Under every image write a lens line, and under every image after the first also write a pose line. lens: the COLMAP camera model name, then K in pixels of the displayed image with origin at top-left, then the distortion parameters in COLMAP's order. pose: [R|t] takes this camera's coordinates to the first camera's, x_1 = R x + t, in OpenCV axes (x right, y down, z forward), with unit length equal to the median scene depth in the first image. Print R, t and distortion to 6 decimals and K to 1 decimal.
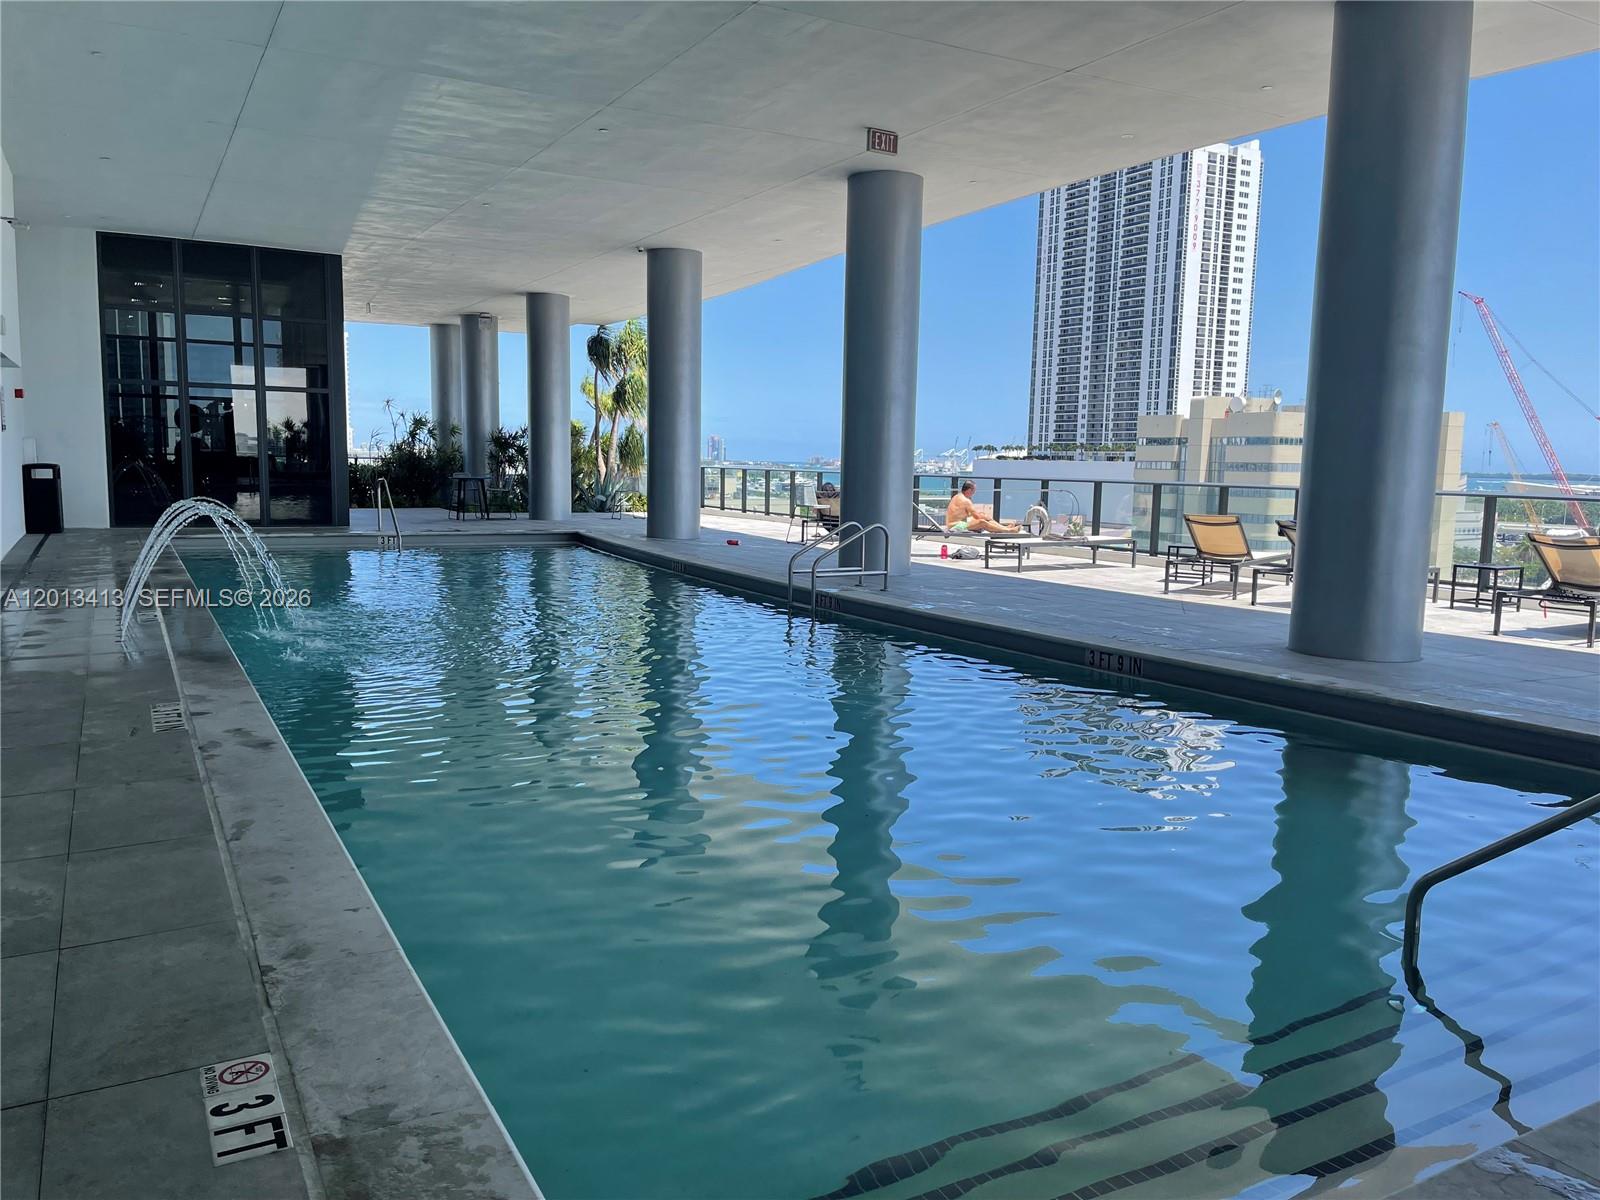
lens RADIAL K [[1212.6, 0, 800.0], [0, 1212.6, 600.0], [0, 0, 1]] dist [0.056960, -0.080664]
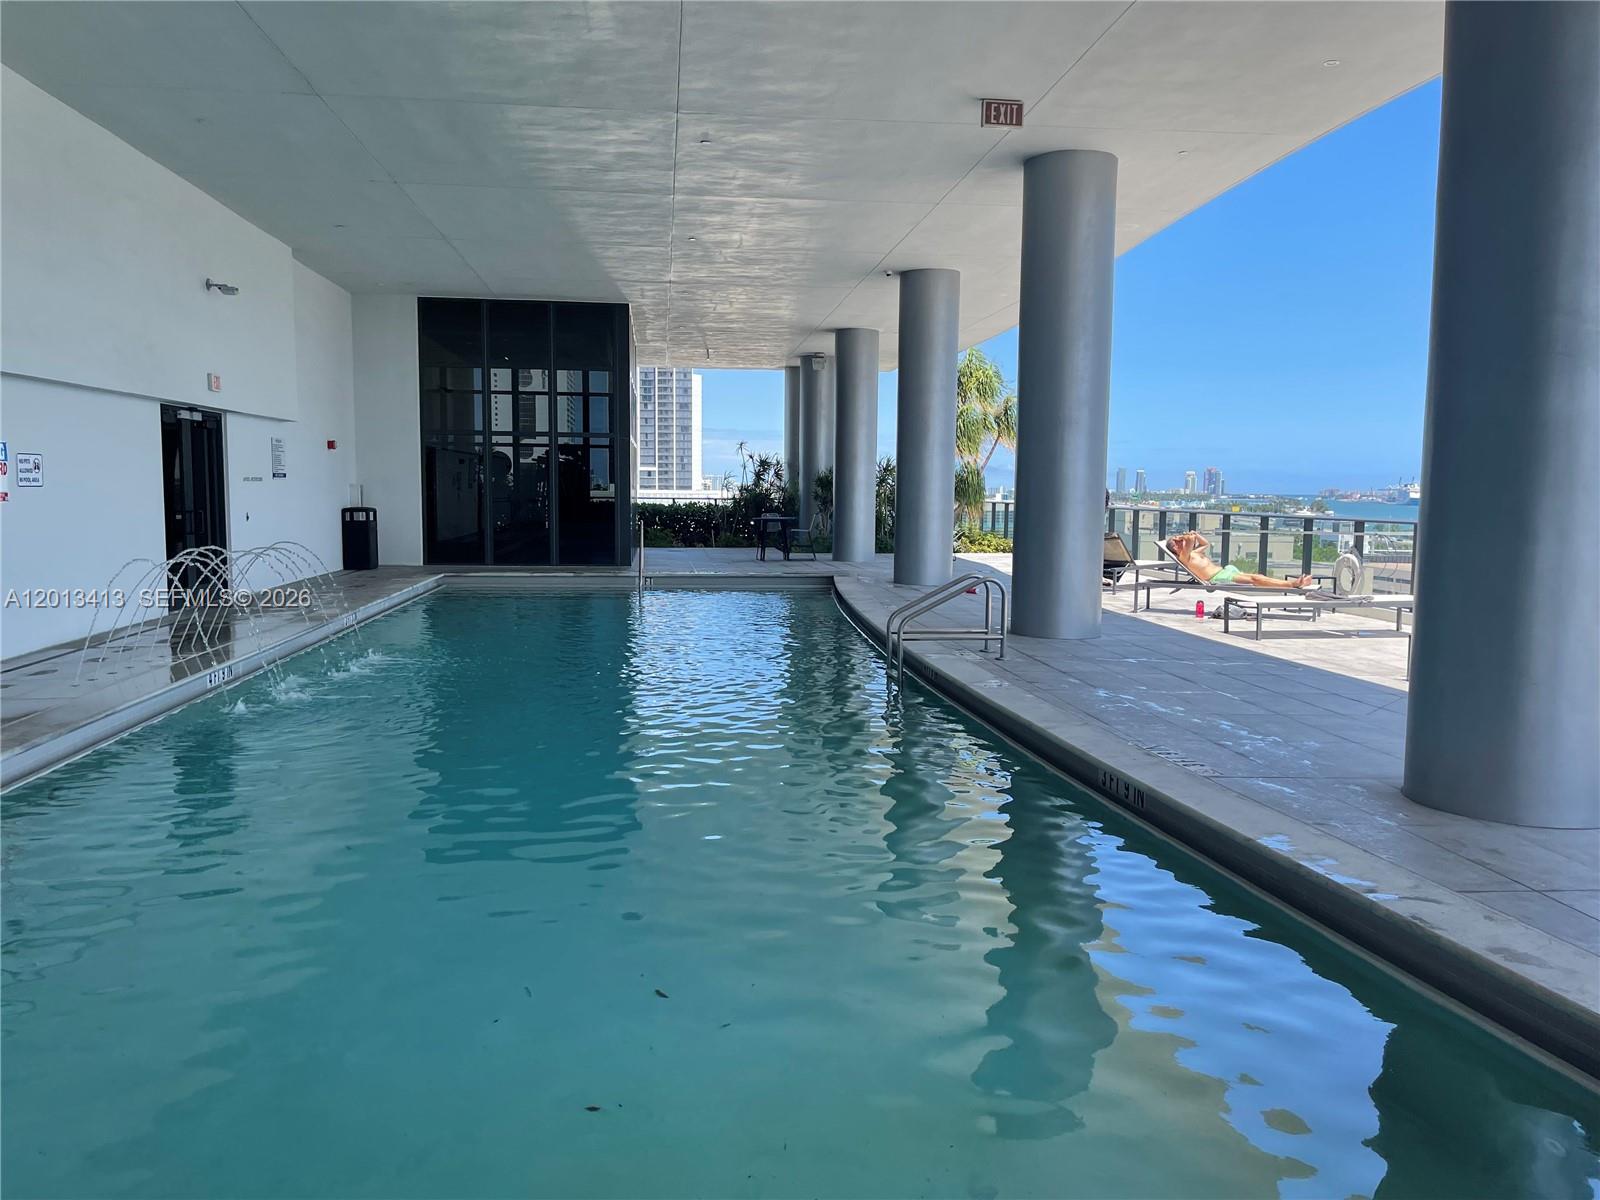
lens RADIAL K [[1212.6, 0, 800.0], [0, 1212.6, 600.0], [0, 0, 1]] dist [0.056960, -0.080664]
pose [[0.917970, 0.026313, -0.395776, 0.177719], [-0.038462, 0.999000, -0.022791, -0.015190], [0.394780, 0.036144, 0.918064, 0.128779]]
